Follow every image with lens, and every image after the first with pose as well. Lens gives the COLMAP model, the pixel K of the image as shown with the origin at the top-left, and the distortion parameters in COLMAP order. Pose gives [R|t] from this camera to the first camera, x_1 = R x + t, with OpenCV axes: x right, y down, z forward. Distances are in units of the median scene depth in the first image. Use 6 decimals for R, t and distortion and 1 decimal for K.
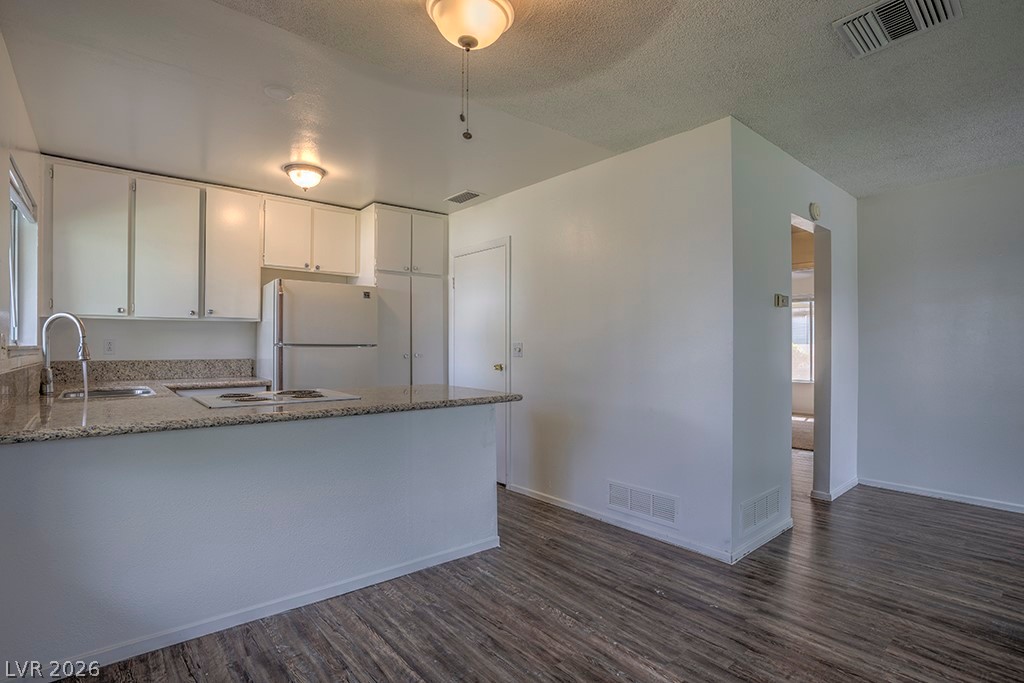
lens RADIAL K [[500.5, 0, 507.1], [0, 500.5, 340.5], [0, 0, 1]] dist [-0.070353, 0.027318]
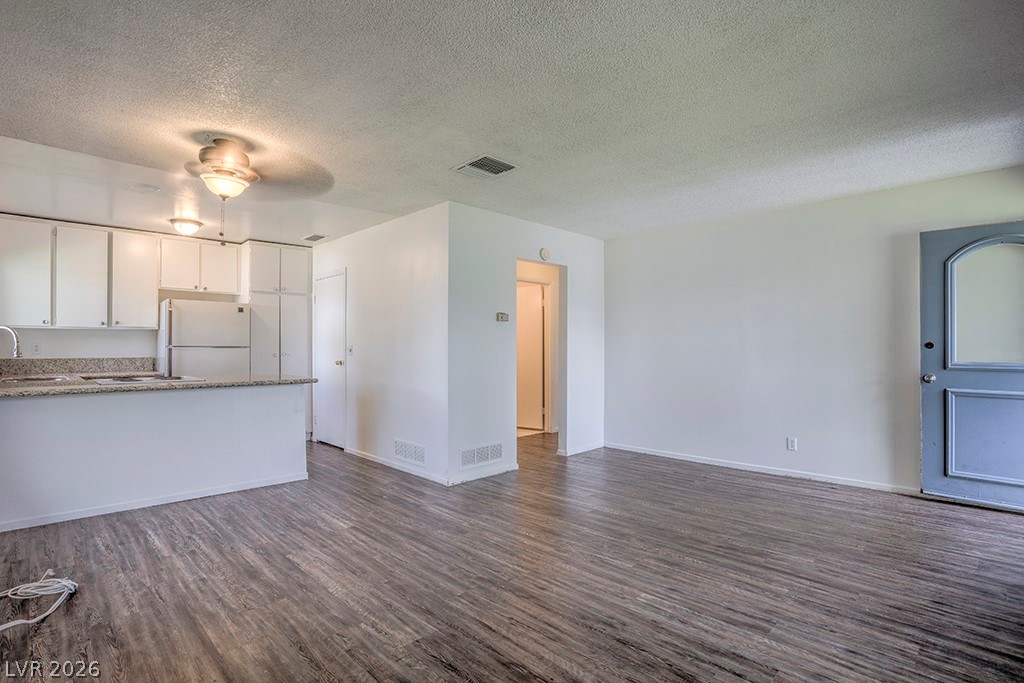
lens RADIAL K [[500.5, 0, 510.4], [0, 500.5, 341.4], [0, 0, 1]] dist [-0.070353, 0.027318]
pose [[0.995927, -0.000051, 0.090158, 0.390849], [-0.000012, 1.000000, 0.000694, -0.008095], [-0.090158, -0.000692, 0.995927, -0.471374]]
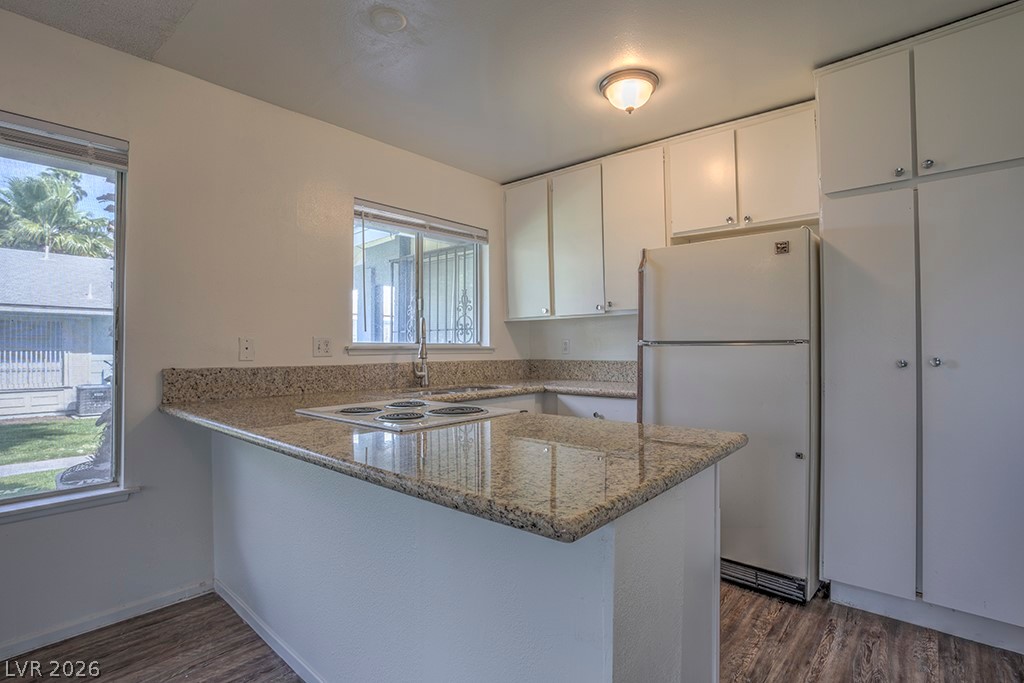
lens RADIAL K [[500.5, 0, 508.8], [0, 500.5, 343.2], [0, 0, 1]] dist [-0.070353, 0.027318]
pose [[0.154936, -0.008762, -0.987886, 0.228547], [0.016776, 0.999840, -0.006237, 0.011180], [0.987782, -0.015606, 0.155058, 0.746364]]
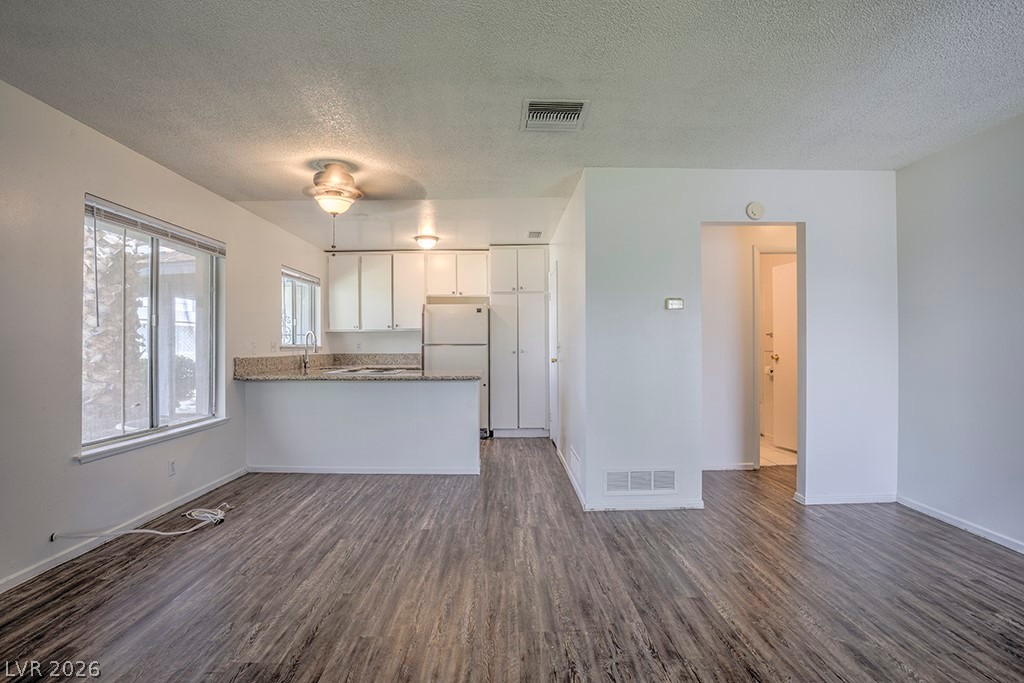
lens RADIAL K [[500.5, 0, 509.7], [0, 500.5, 345.7], [0, 0, 1]] dist [-0.070353, 0.027318]
pose [[0.775037, -0.002978, -0.631908, 0.871433], [0.012448, 0.999867, 0.010554, -0.002117], [0.631793, -0.016046, 0.774971, -0.119791]]
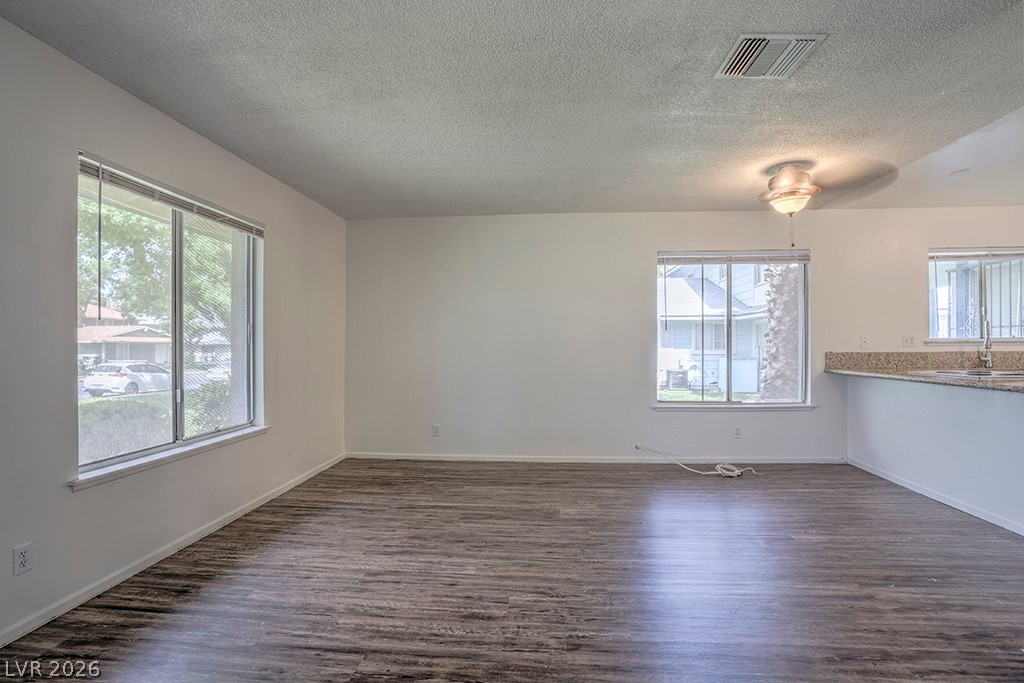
lens RADIAL K [[500.5, 0, 507.0], [0, 500.5, 343.3], [0, 0, 1]] dist [-0.070353, 0.027318]
pose [[-0.708211, 0.002544, -0.705996, 1.107363], [0.016978, 0.999766, -0.013429, 0.012300], [0.705797, -0.021497, -0.708088, 0.733520]]
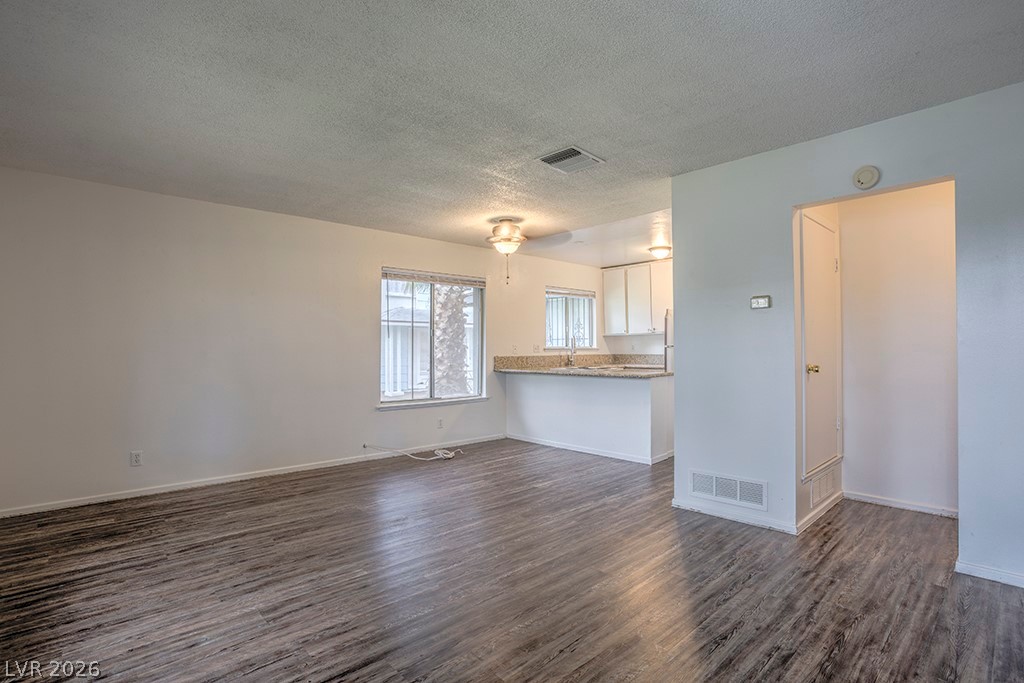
lens RADIAL K [[500.5, 0, 509.6], [0, 500.5, 344.3], [0, 0, 1]] dist [-0.070353, 0.027318]
pose [[0.053077, -0.008546, -0.998554, 1.384456], [0.019088, 0.999789, -0.007542, 0.003881], [0.998408, -0.018660, 0.053229, 0.361167]]
